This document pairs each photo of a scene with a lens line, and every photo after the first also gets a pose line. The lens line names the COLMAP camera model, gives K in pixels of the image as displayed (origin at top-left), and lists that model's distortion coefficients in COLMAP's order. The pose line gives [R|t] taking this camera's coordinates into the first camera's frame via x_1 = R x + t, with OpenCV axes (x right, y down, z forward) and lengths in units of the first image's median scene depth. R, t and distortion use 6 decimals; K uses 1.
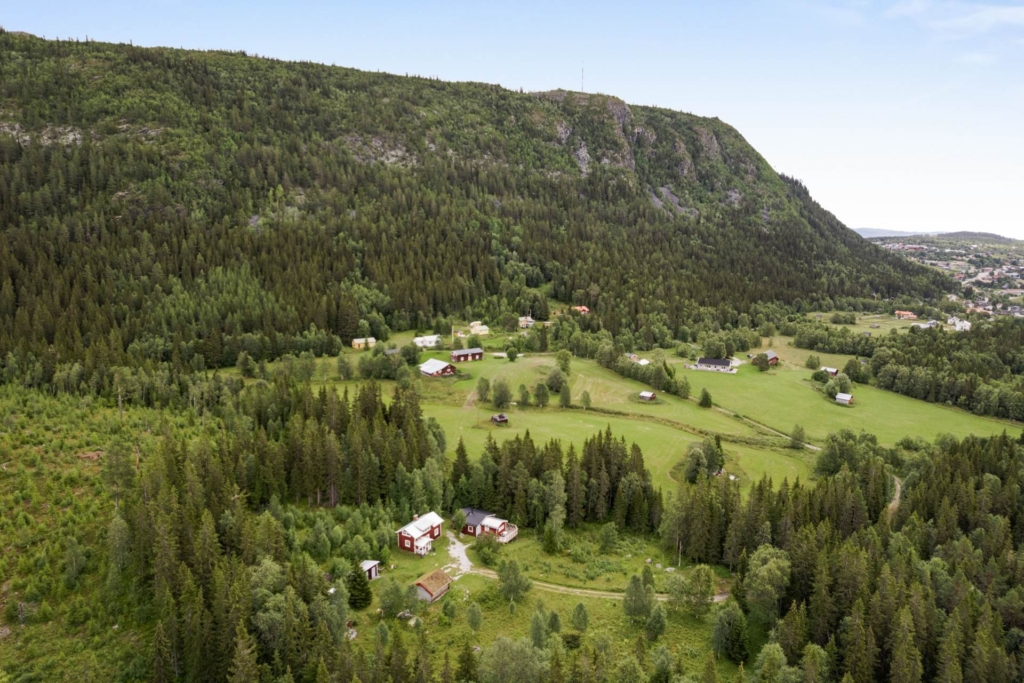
lens RADIAL K [[669.8, 0, 512.0], [0, 669.8, 344.3], [0, 0, 1]] dist [-0.037871, 0.017927]
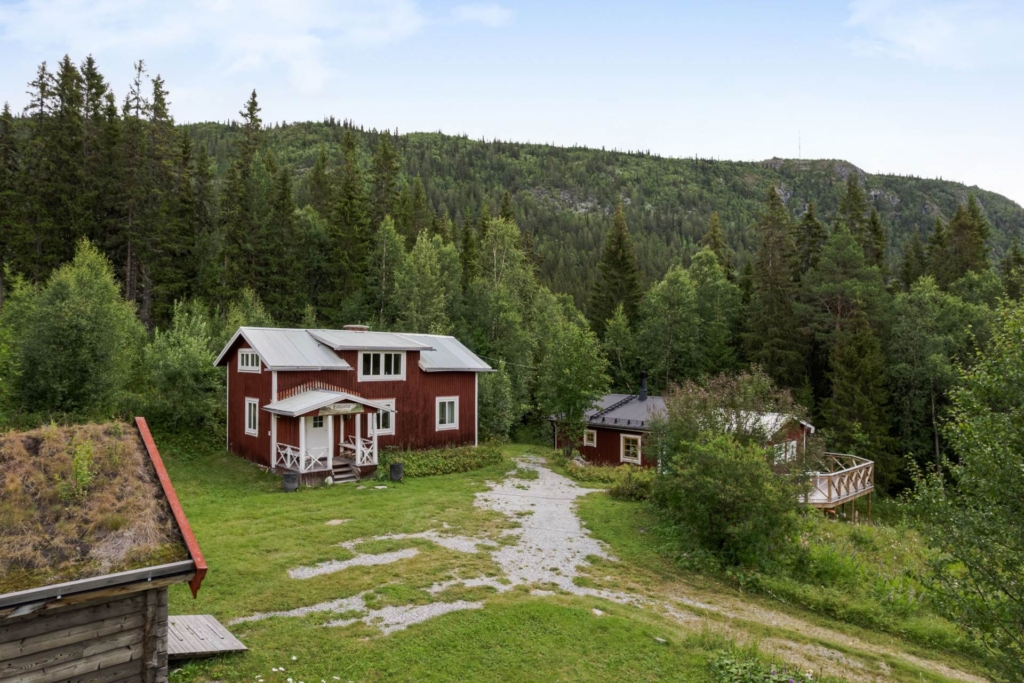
lens RADIAL K [[669.8, 0, 511.0], [0, 669.8, 339.1], [0, 0, 1]] dist [-0.037871, 0.017927]
pose [[0.955274, -0.009237, -0.295579, -0.007298], [-0.049286, 0.980560, -0.189929, 0.058258], [0.291587, 0.196002, 0.936248, 0.161574]]
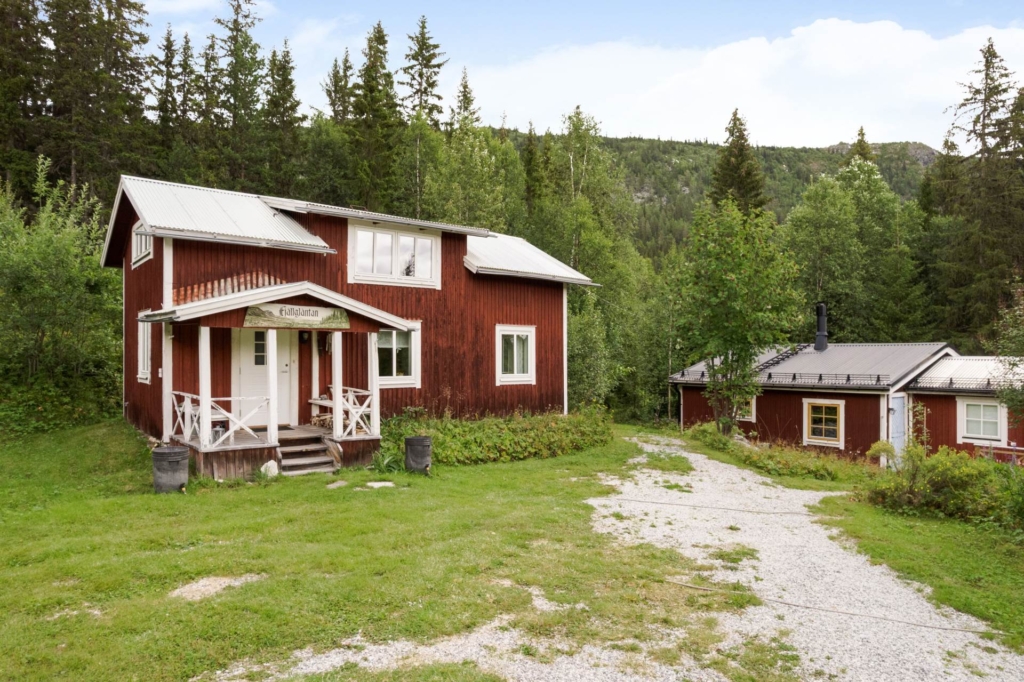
lens RADIAL K [[669.8, 0, 508.7], [0, 669.8, 347.7], [0, 0, 1]] dist [-0.037871, 0.017927]
pose [[0.928059, -0.014061, -0.372168, -0.016180], [-0.054889, 0.983211, -0.174021, 0.059018], [0.368366, 0.181930, 0.911706, 0.181581]]
